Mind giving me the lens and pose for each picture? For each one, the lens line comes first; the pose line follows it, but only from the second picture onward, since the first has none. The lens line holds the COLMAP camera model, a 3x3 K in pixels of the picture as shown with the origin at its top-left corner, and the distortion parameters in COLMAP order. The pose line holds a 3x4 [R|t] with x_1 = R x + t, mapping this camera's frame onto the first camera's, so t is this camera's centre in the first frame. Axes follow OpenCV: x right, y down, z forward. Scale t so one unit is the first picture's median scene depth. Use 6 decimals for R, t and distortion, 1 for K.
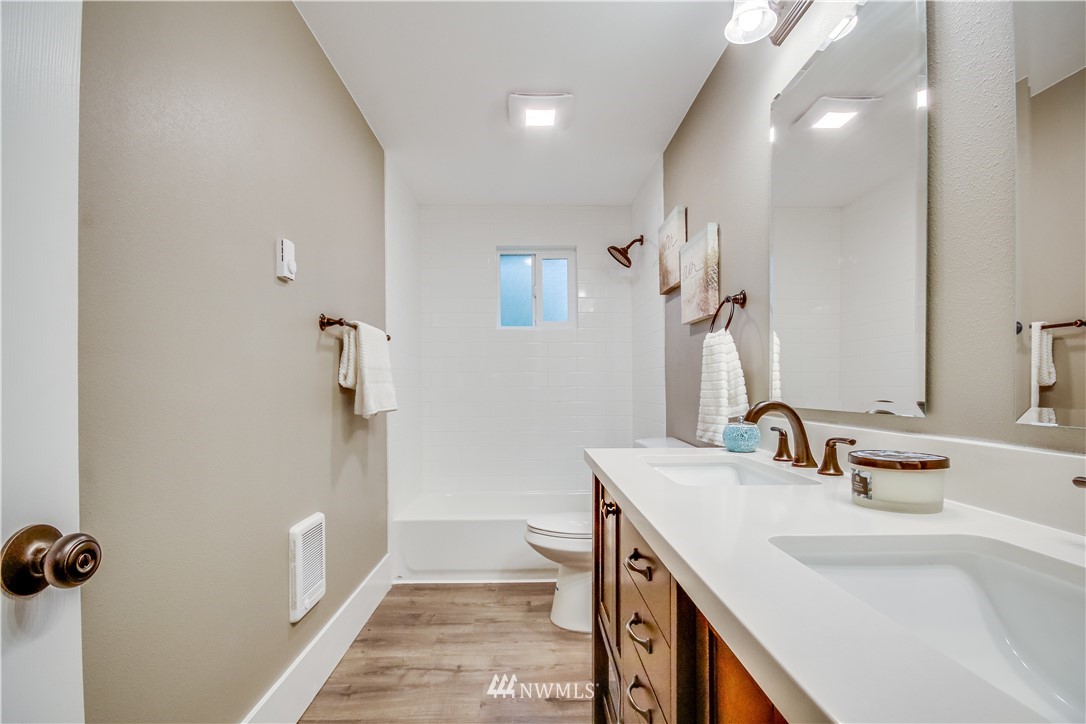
lens RADIAL K [[505.2, 0, 542.4], [0, 505.2, 382.7], [0, 0, 1]] dist [-0.002414, -0.001484]
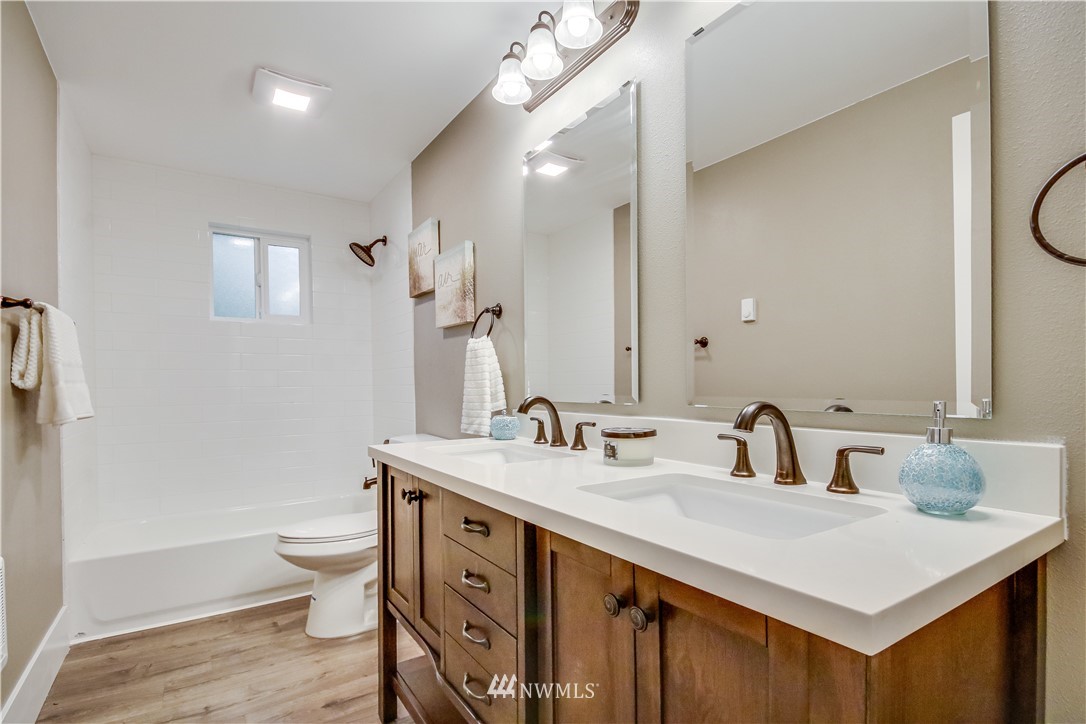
lens RADIAL K [[527.5, 0, 542.3], [0, 527.5, 366.2], [0, 0, 1]] dist [-0.001828, -0.001114]
pose [[0.848100, 0.014002, 0.529651, -0.146718], [0.001817, 0.999568, -0.029335, -0.000127], [-0.529833, 0.025842, 0.847708, -0.084689]]
